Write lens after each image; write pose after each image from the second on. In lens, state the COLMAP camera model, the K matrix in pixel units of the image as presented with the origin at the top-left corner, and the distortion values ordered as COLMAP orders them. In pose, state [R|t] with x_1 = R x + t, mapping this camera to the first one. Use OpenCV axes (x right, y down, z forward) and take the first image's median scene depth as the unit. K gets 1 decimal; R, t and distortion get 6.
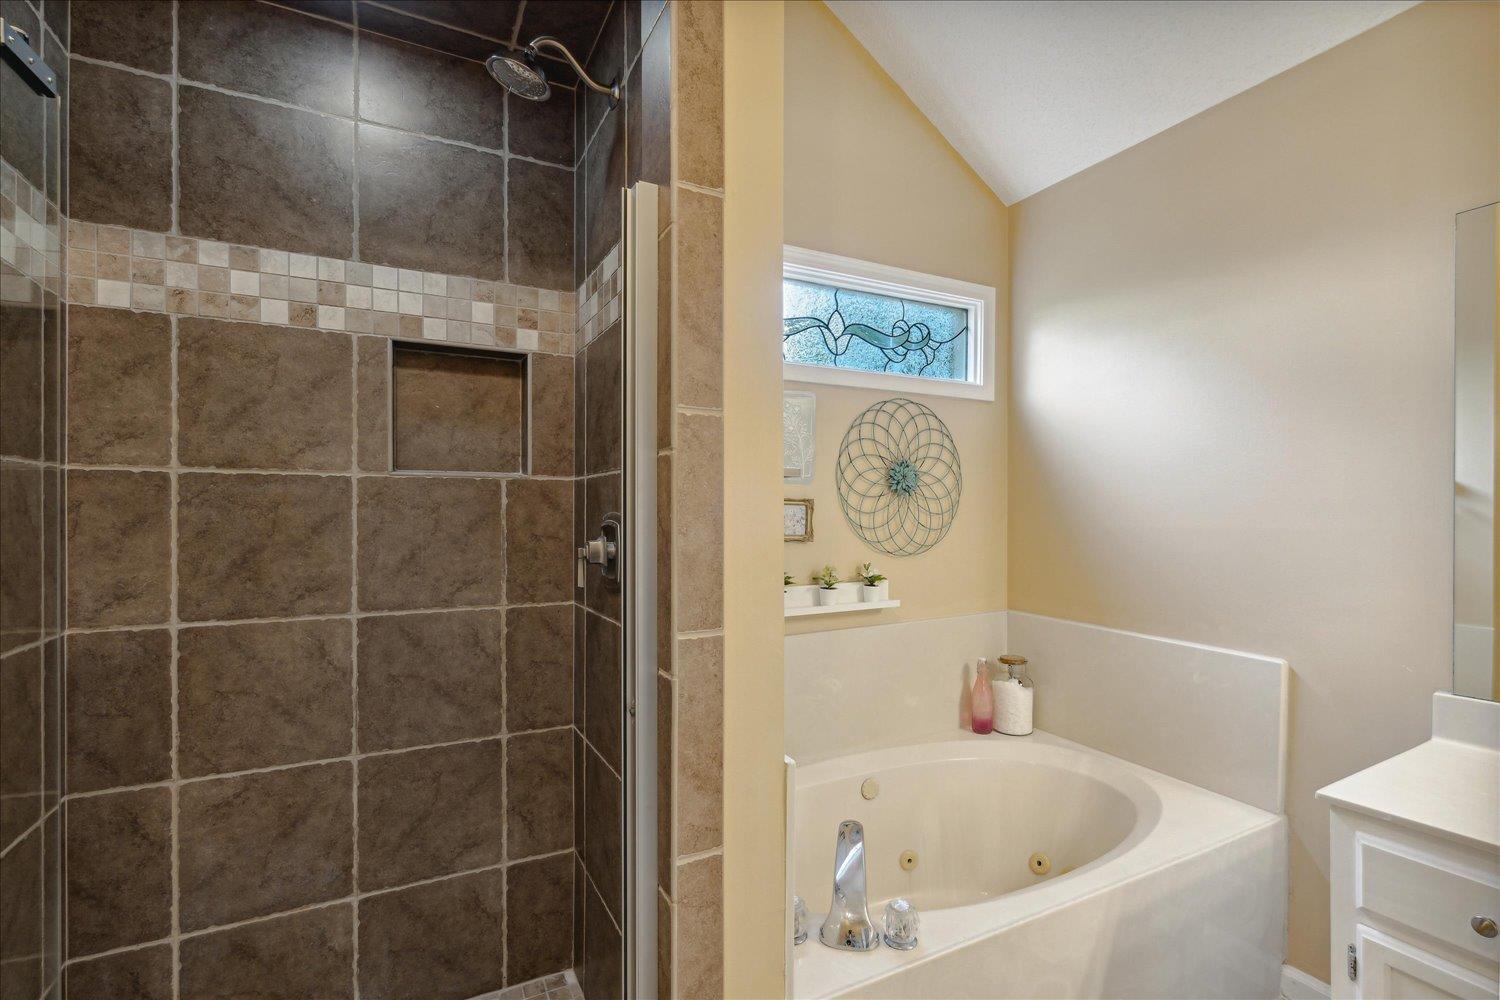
lens RADIAL K [[696.9, 0, 749.7], [0, 696.9, 517.4], [0, 0, 1]] dist [-0.002232, -0.000276]
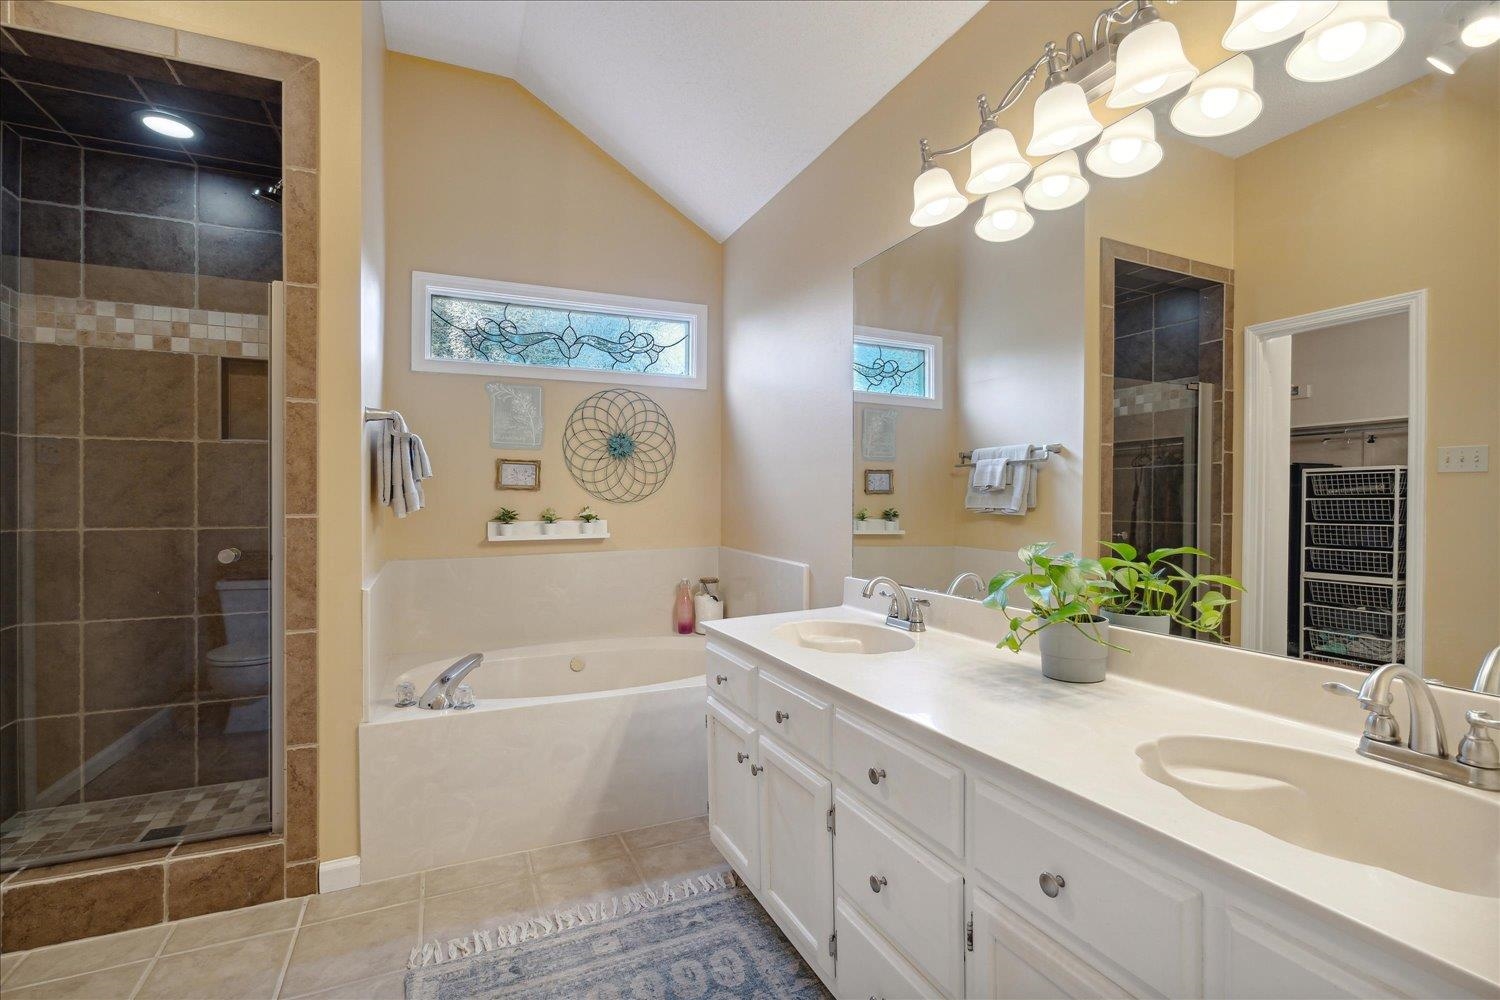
lens RADIAL K [[696.4, 0, 747.9], [0, 696.4, 505.3], [0, 0, 1]] dist [-0.004128, -0.000131]
pose [[0.997930, -0.001507, -0.064292, 0.818592], [0.001340, 0.999996, -0.002646, 0.094228], [0.064295, 0.002554, 0.997928, -0.528556]]
